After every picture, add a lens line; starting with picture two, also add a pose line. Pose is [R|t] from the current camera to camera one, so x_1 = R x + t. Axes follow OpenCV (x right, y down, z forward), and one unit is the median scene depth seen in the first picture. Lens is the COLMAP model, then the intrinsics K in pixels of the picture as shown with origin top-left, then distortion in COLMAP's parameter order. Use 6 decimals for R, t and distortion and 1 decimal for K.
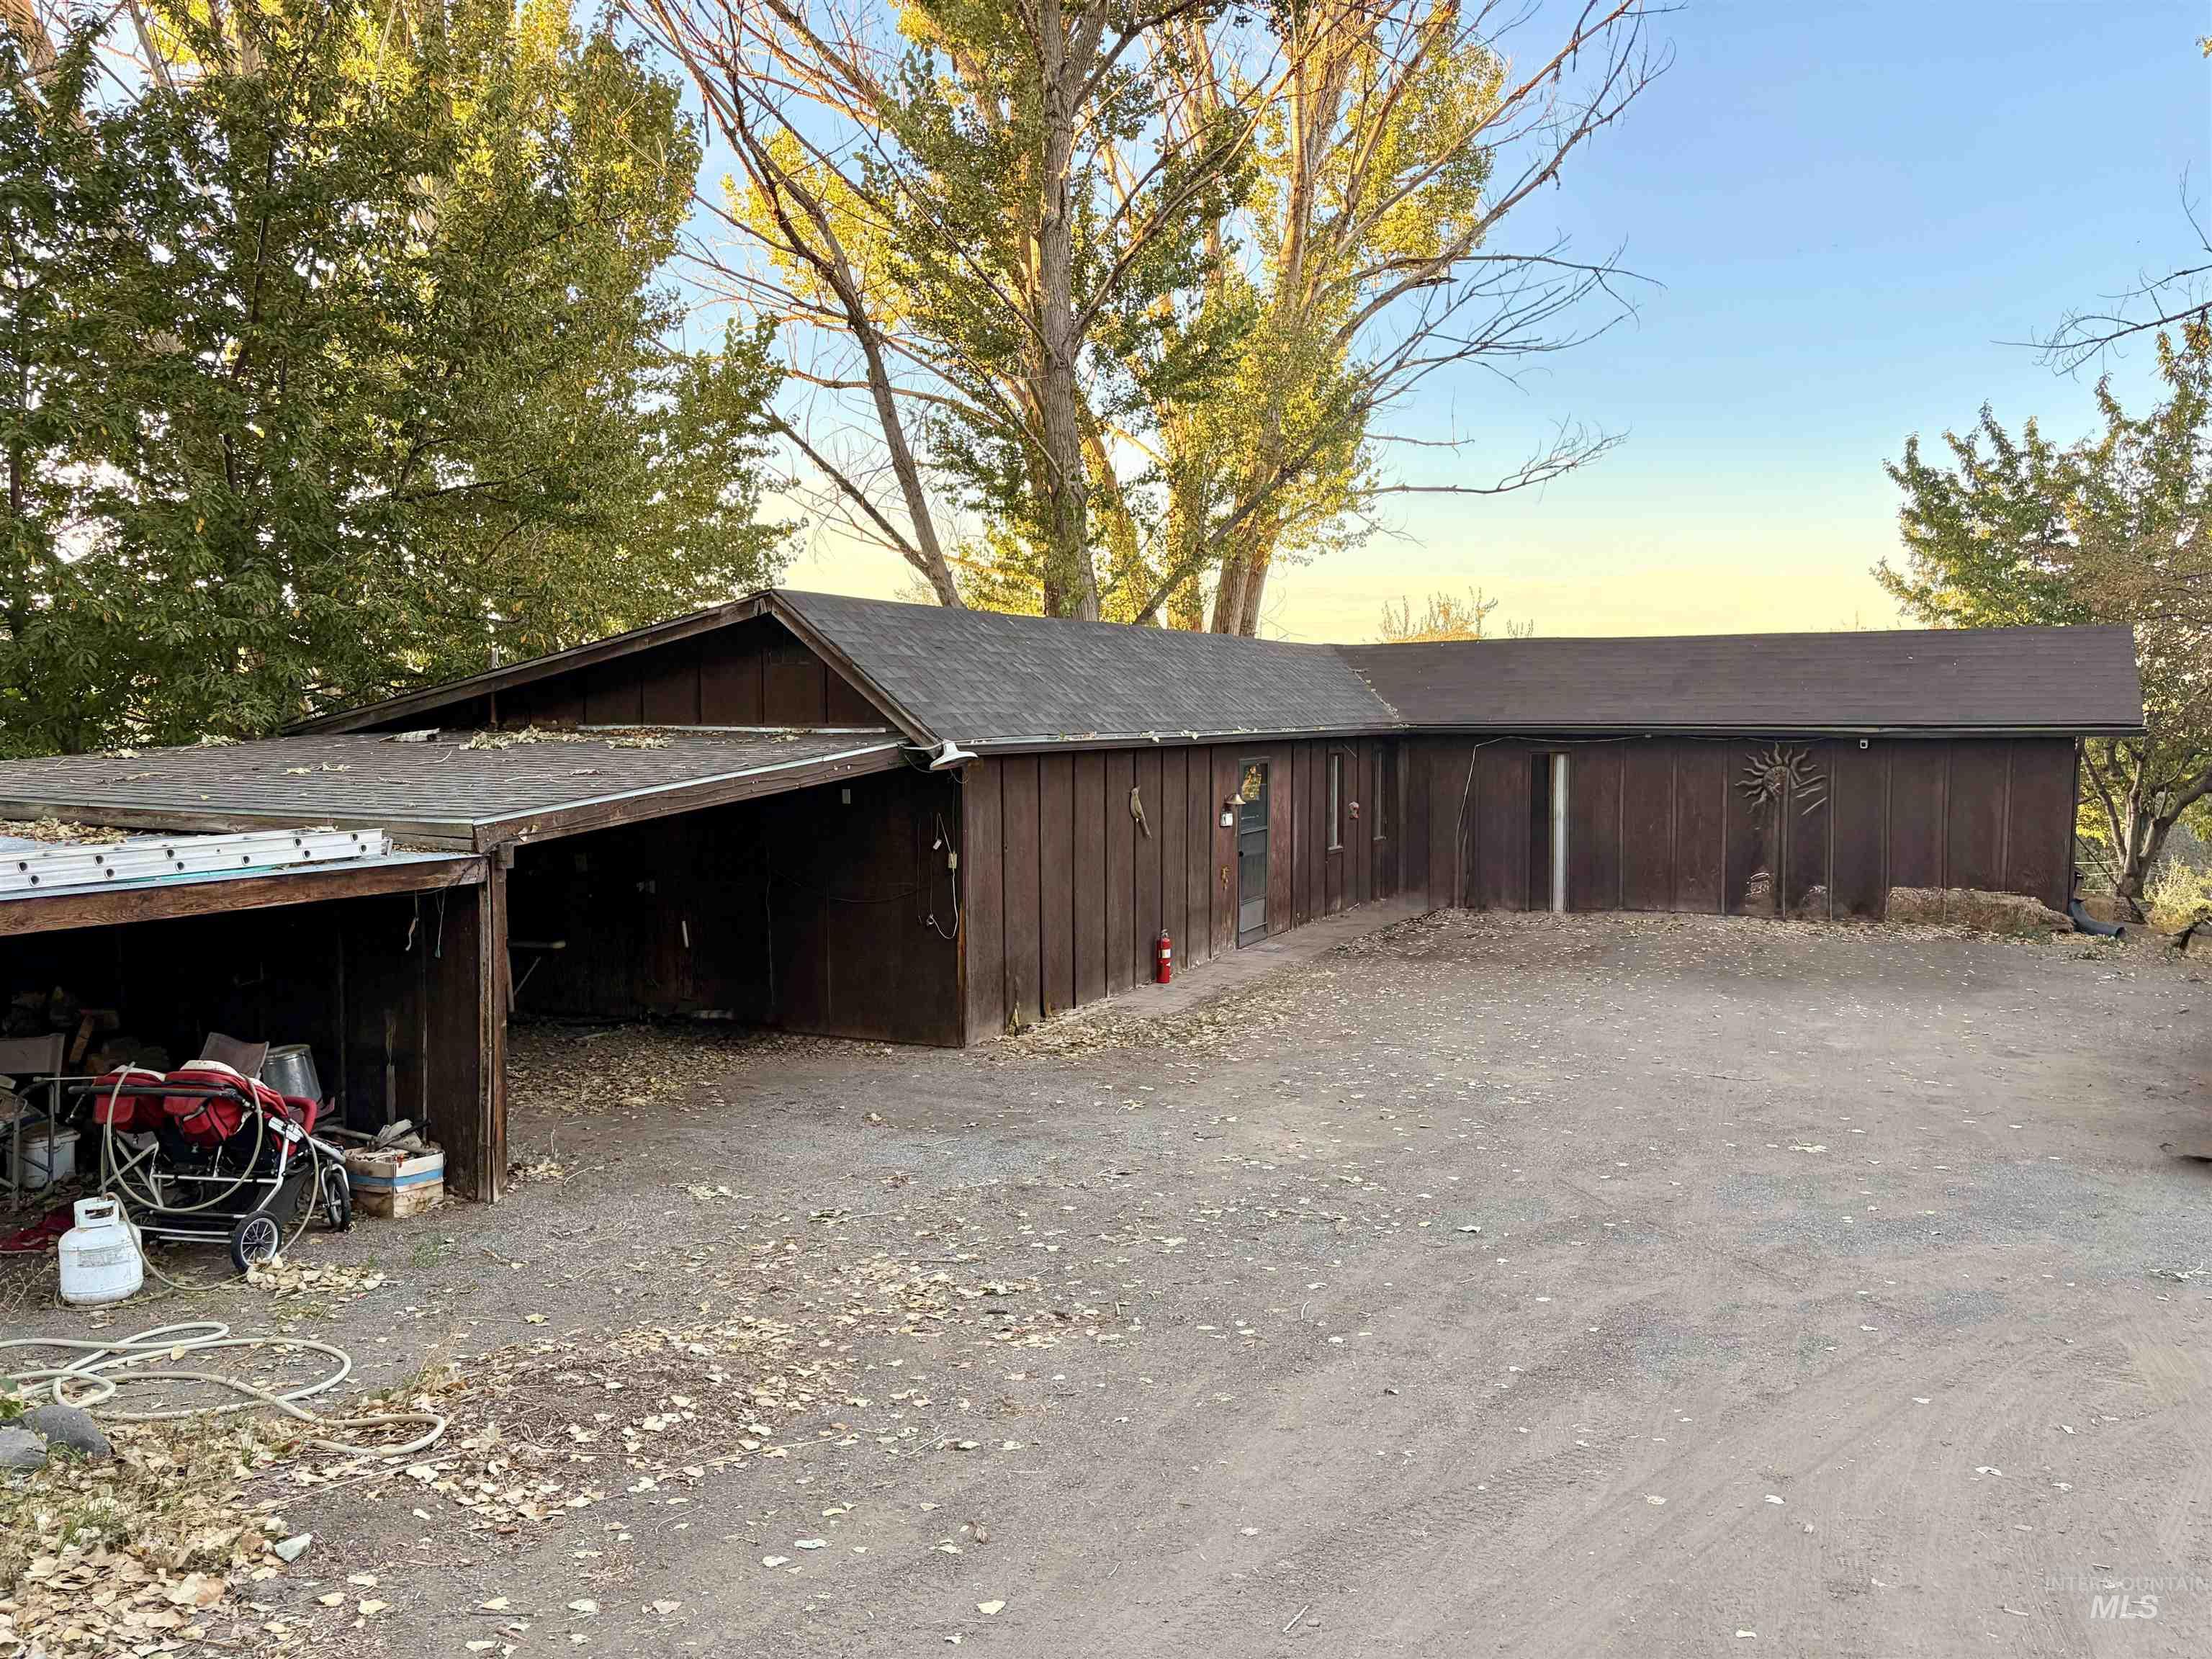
lens RADIAL K [[1675.3, 0, 1112.0], [0, 1675.3, 820.0], [0, 0, 1]] dist [0.065155, -0.067421]
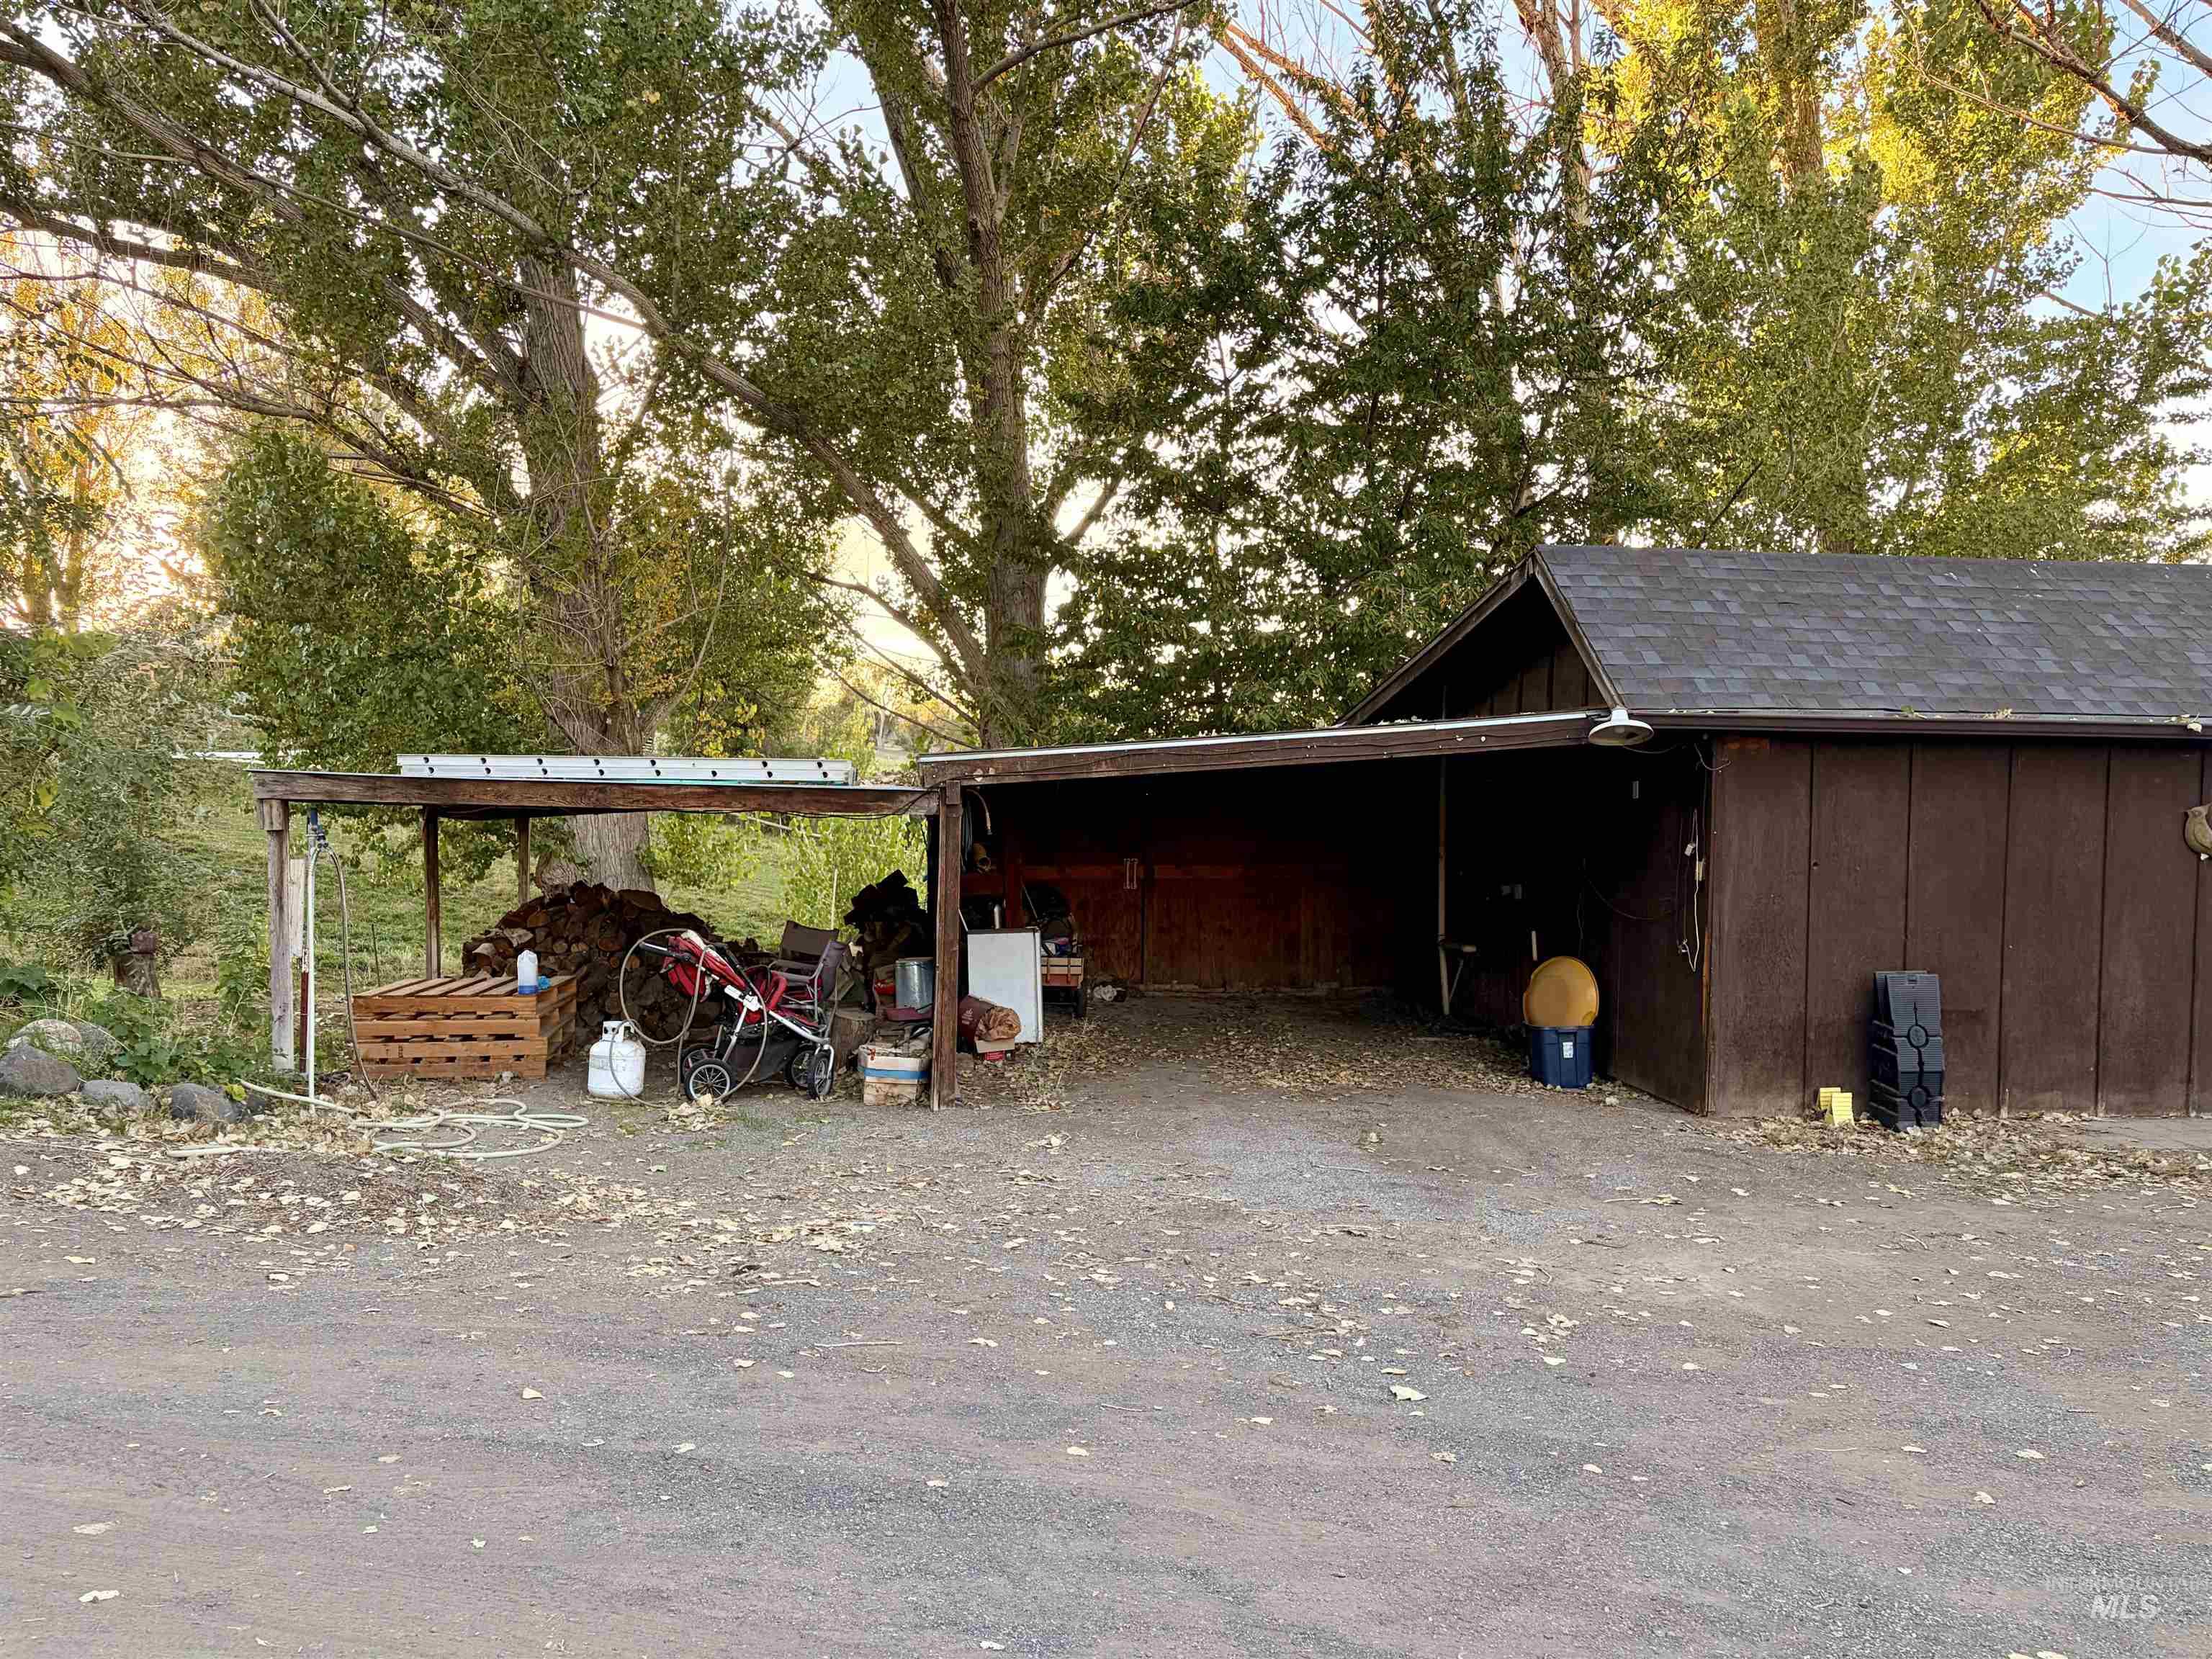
lens RADIAL K [[1675.3, 0, 1109.6], [0, 1675.3, 829.8], [0, 0, 1]] dist [0.065155, -0.067421]
pose [[0.536490, 0.035739, -0.843149, 0.595005], [-0.074243, 0.997228, -0.004971, 0.042225], [0.840634, 0.065265, 0.537656, 0.499343]]
